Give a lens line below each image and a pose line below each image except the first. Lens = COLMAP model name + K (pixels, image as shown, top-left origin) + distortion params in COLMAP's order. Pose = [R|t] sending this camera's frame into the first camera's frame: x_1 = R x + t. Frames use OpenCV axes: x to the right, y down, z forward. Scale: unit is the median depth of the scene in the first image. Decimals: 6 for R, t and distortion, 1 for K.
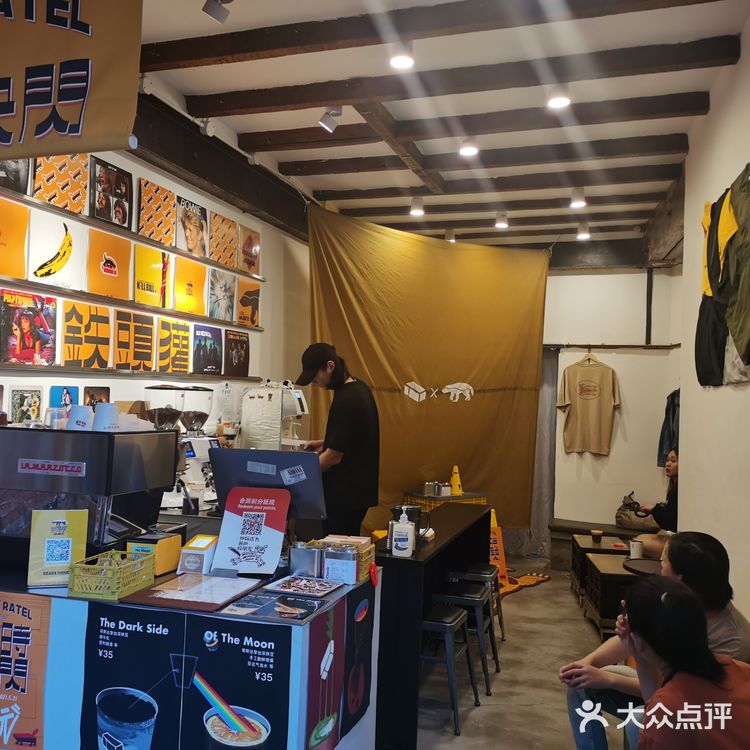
lens RADIAL K [[770.5, 0, 376.0], [0, 770.5, 365.3], [0, 0, 1]] dist [0.050703, -0.046742]
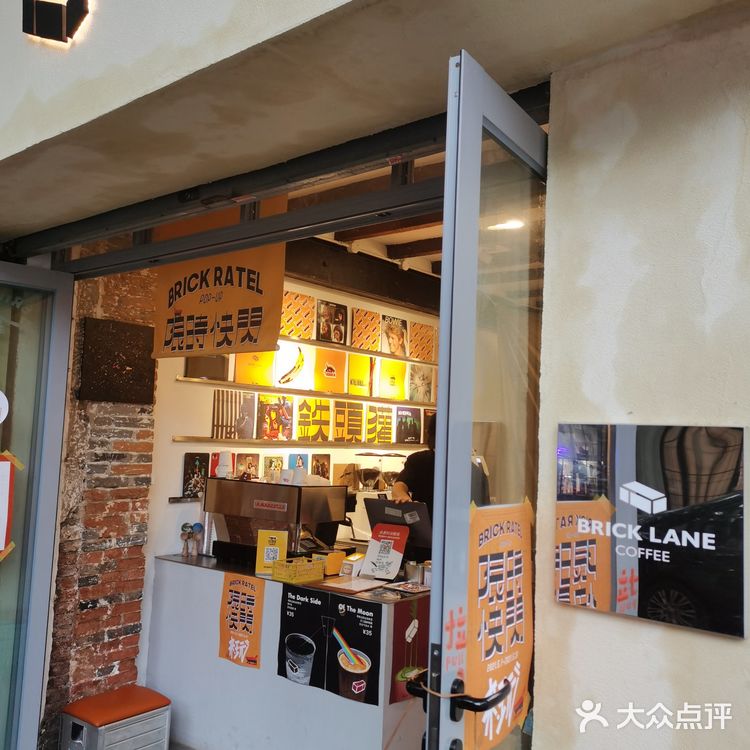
lens RADIAL K [[770.5, 0, 376.0], [0, 770.5, 365.3], [0, 0, 1]] dist [0.050703, -0.046742]
pose [[0.931330, -0.028913, -0.363026, 0.282560], [0.002985, 0.997416, -0.071780, -0.036002], [0.364163, 0.065767, 0.929010, -0.344149]]
